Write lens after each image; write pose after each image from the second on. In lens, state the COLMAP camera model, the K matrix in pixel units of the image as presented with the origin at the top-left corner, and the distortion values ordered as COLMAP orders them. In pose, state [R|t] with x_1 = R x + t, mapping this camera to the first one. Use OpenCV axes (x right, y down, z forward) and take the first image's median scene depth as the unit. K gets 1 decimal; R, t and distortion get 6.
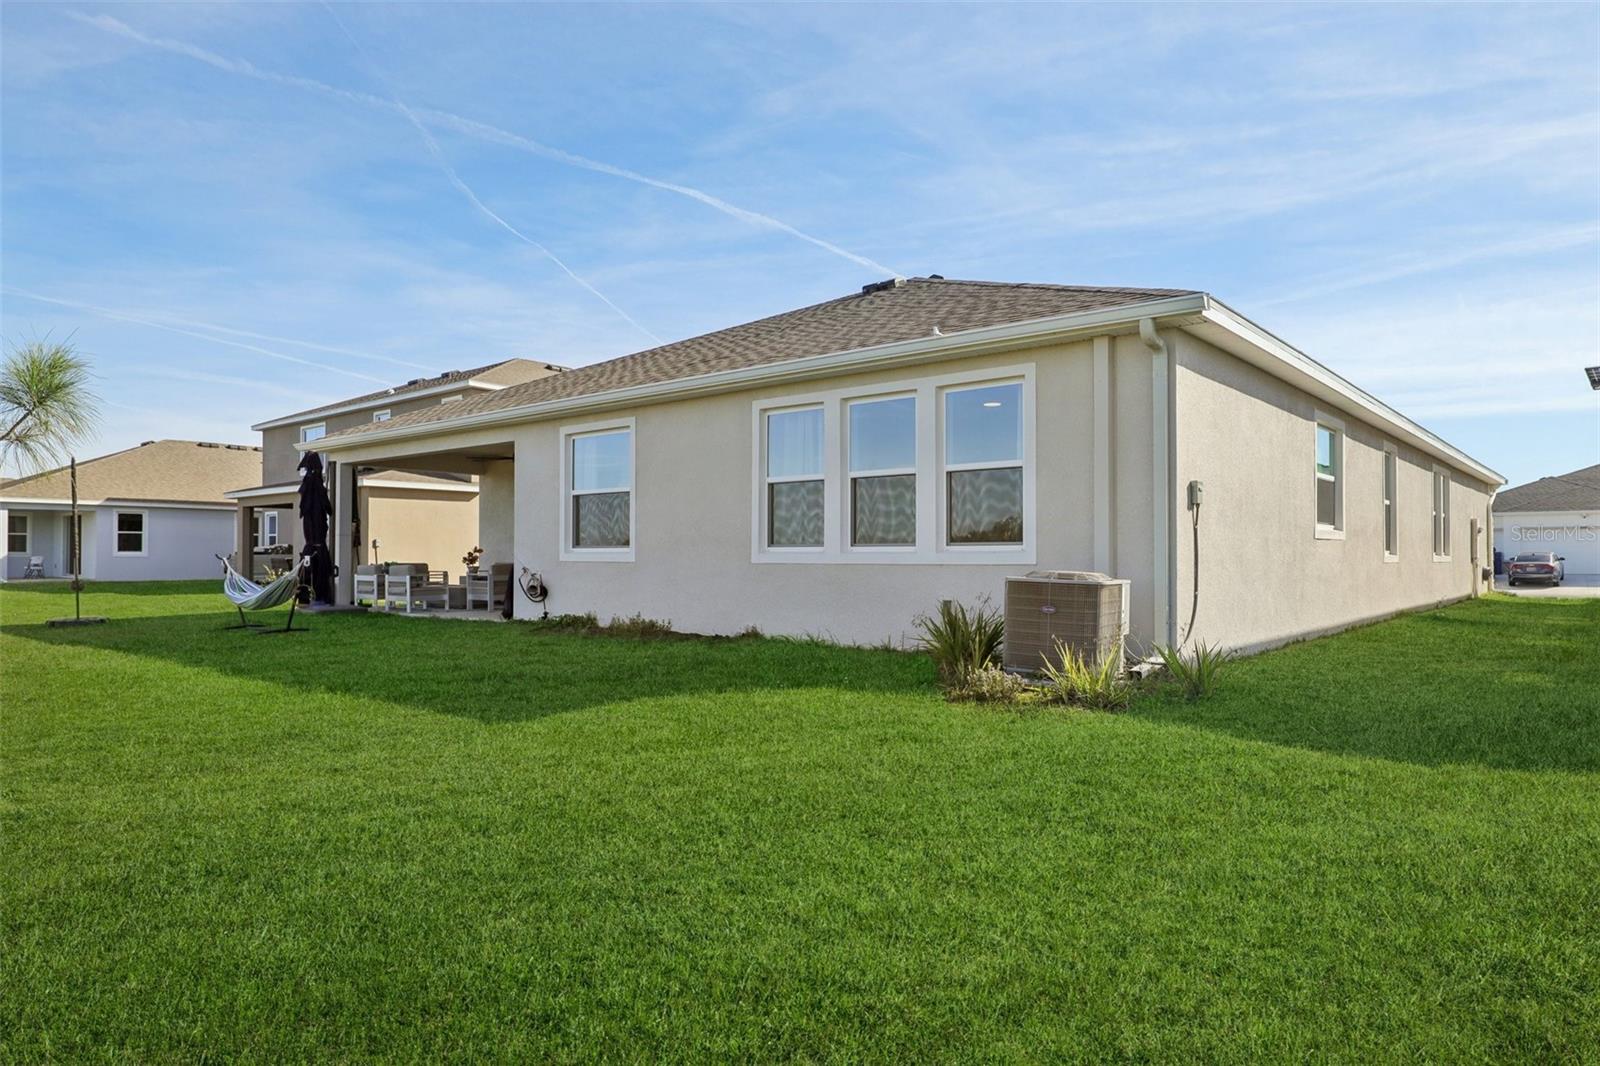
lens RADIAL K [[1019.6, 0, 800.0], [0, 1019.6, 533.0], [0, 0, 1]] dist [-0.008829, -0.001553]
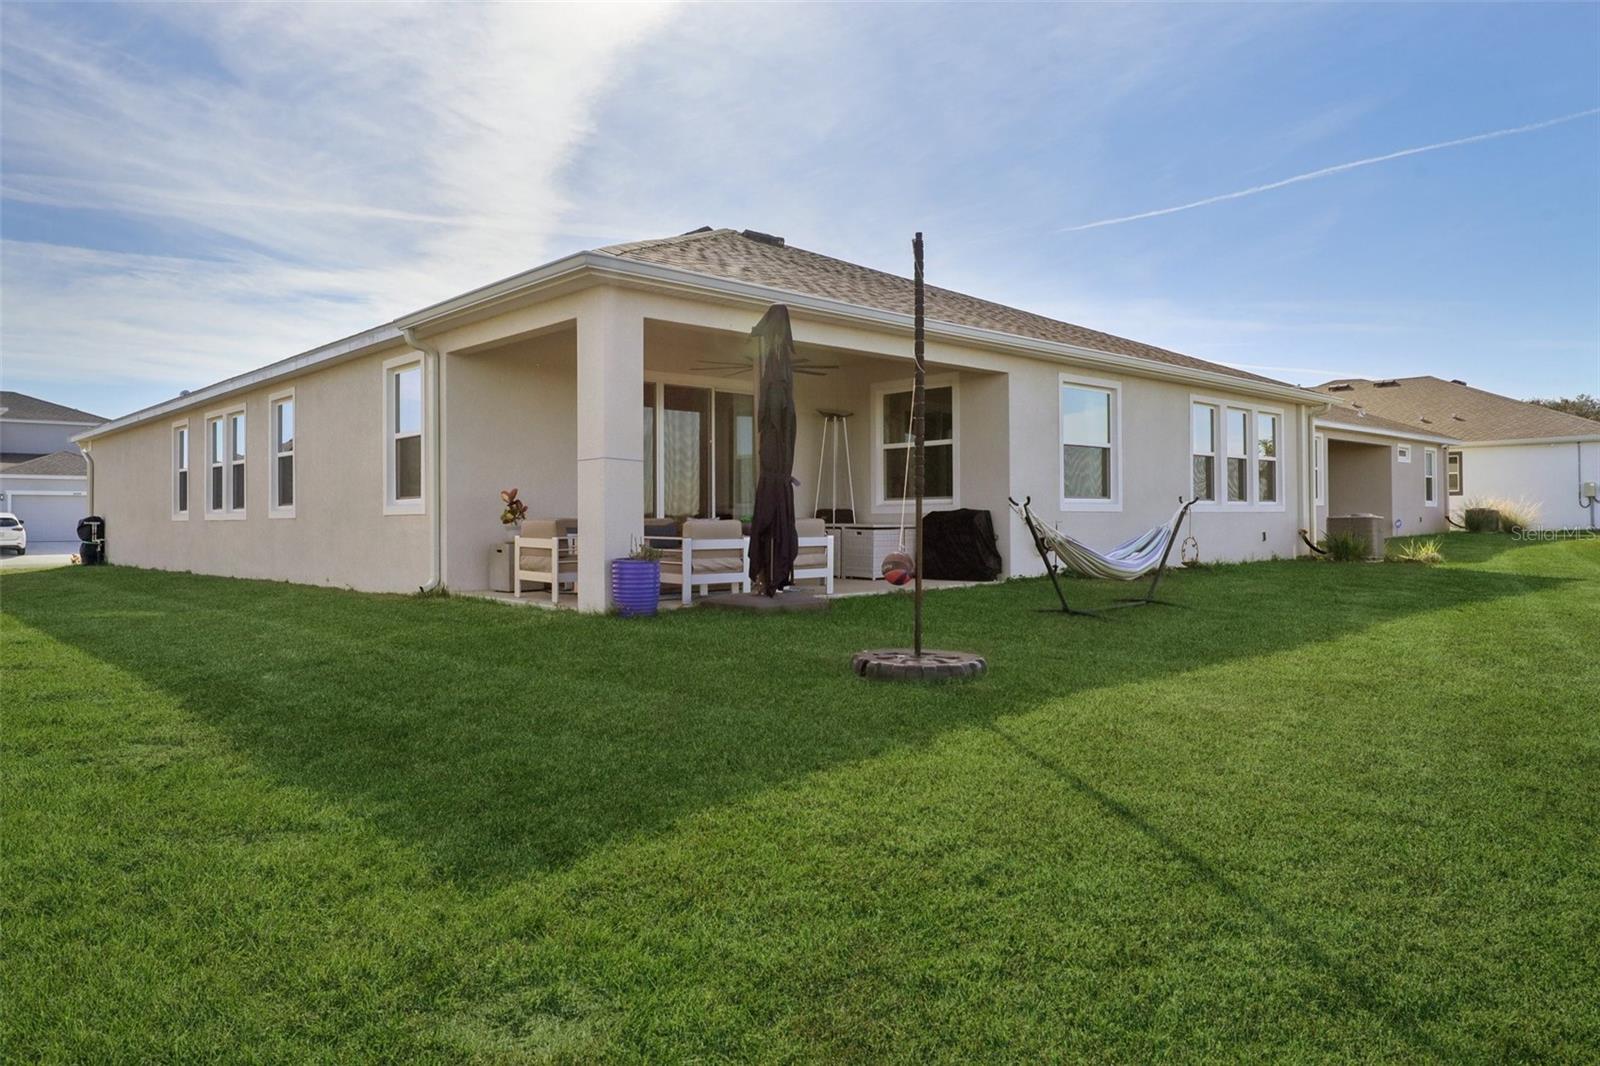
lens RADIAL K [[1047.7, 0, 845.3], [0, 1047.7, 526.1], [0, 0, 1]] dist [-0.003092, 0.000146]
pose [[0.104789, -0.004995, 0.994482, -1.171566], [-0.012360, 0.999904, 0.006324, 0.035251], [-0.994418, -0.012955, 0.104717, 1.033552]]
